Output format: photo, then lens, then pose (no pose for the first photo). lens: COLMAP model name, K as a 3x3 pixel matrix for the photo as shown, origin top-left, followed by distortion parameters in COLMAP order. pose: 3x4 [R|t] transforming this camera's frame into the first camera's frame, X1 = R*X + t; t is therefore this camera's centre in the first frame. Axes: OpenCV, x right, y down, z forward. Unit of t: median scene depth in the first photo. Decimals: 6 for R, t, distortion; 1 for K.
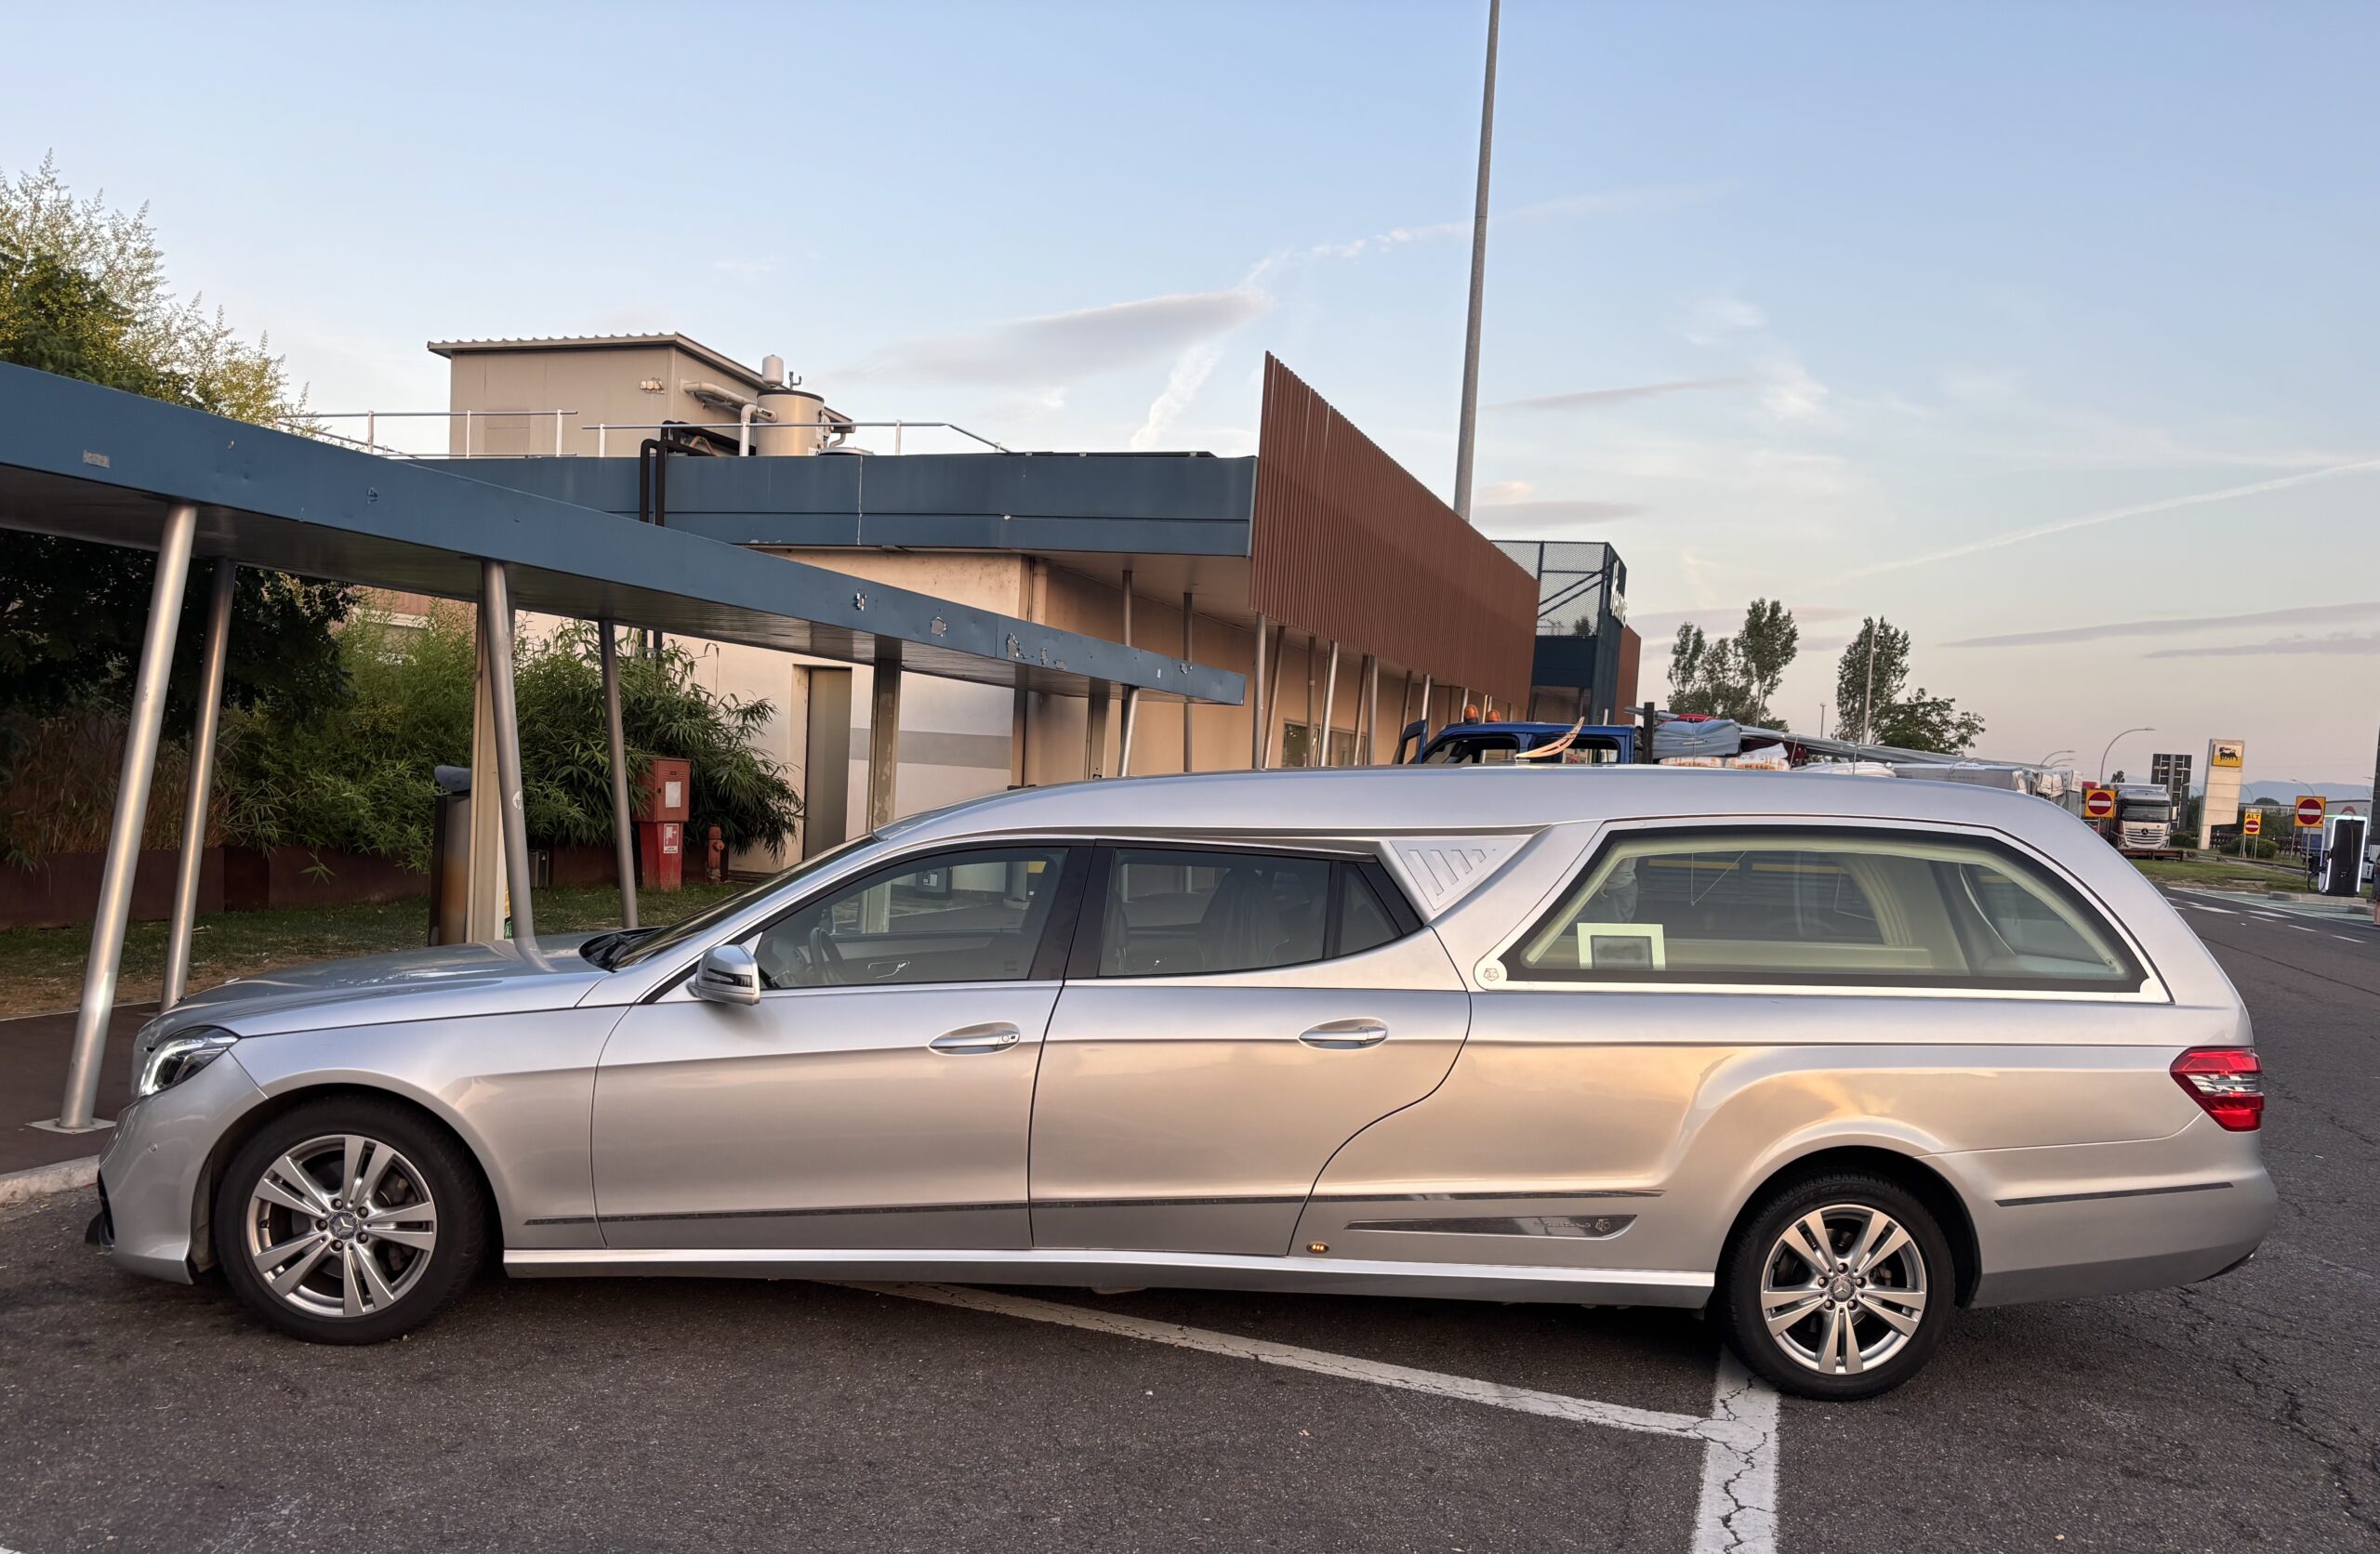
lens RADIAL K [[1992.4, 0, 1189.5], [0, 1992.4, 781.7], [0, 0, 1]] dist [0.017341, 0.003486]
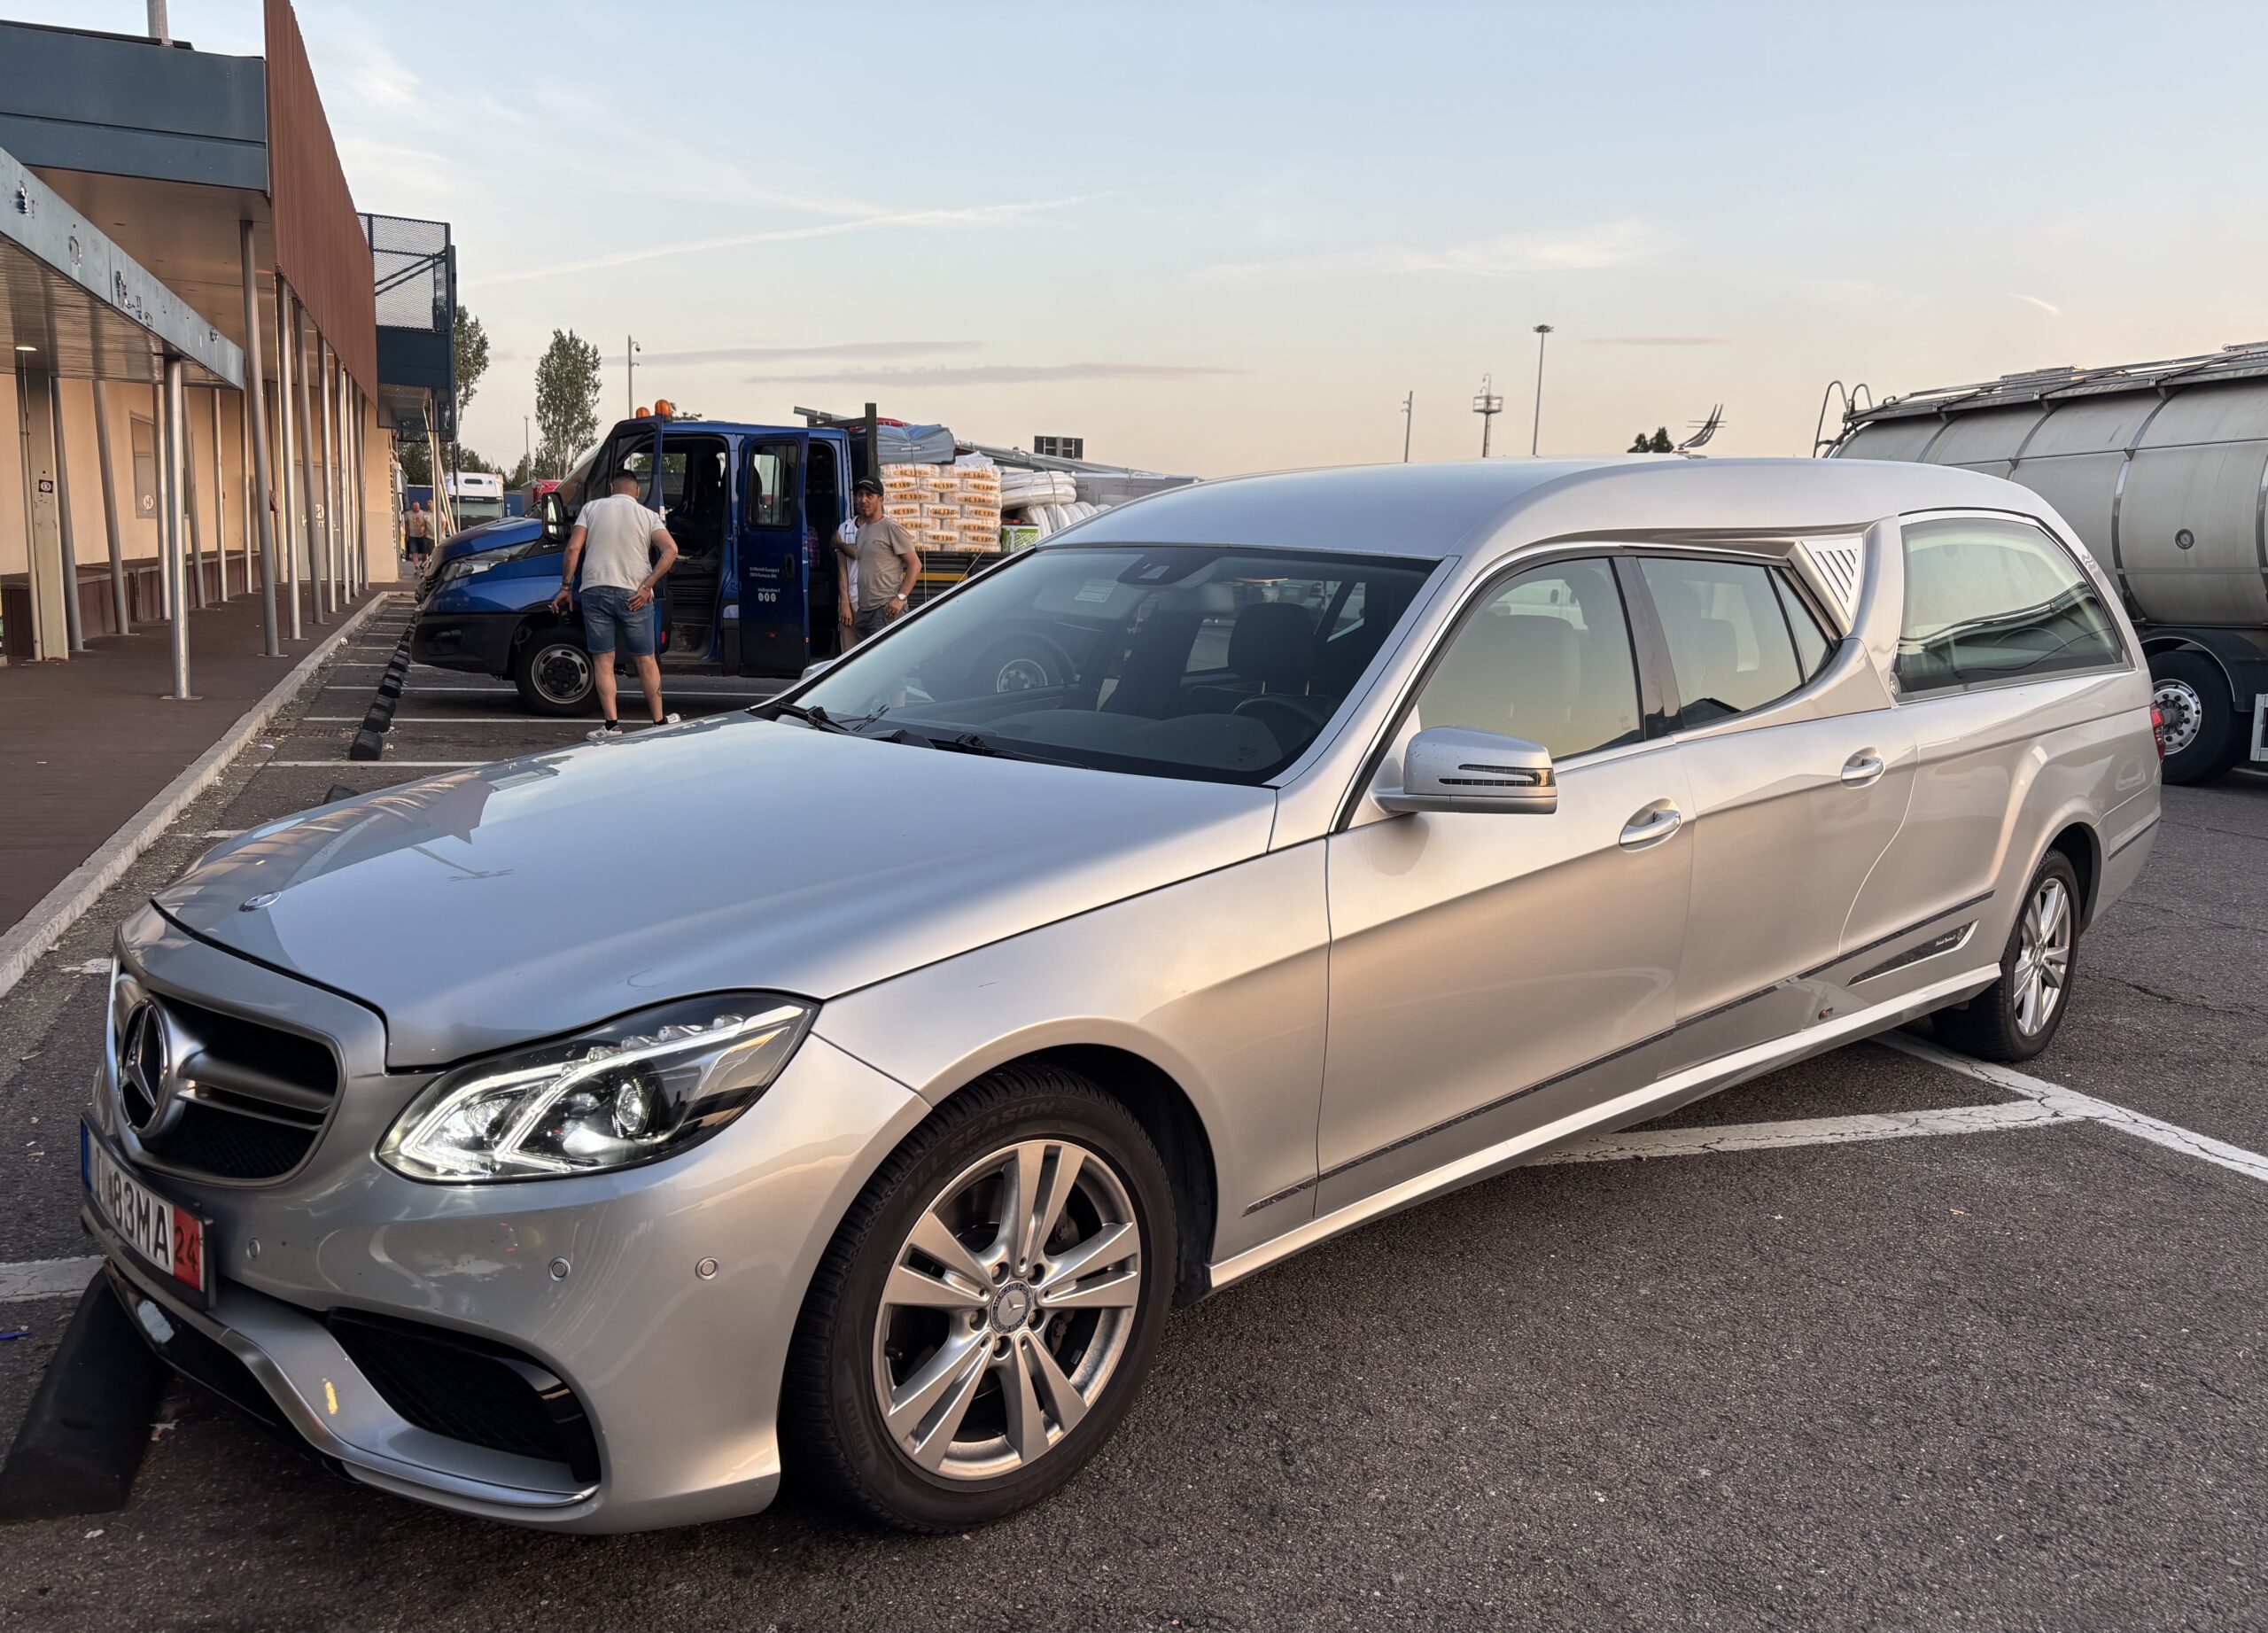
lens RADIAL K [[1883.3, 0, 1133.5], [0, 1883.3, 812.4], [0, 0, 1]] dist [0.039049, -0.008762]
pose [[0.732229, -0.117463, 0.670853, -0.704485], [0.007122, 0.986281, 0.164920, 0.008377], [-0.681022, -0.115981, 0.723020, 0.613847]]
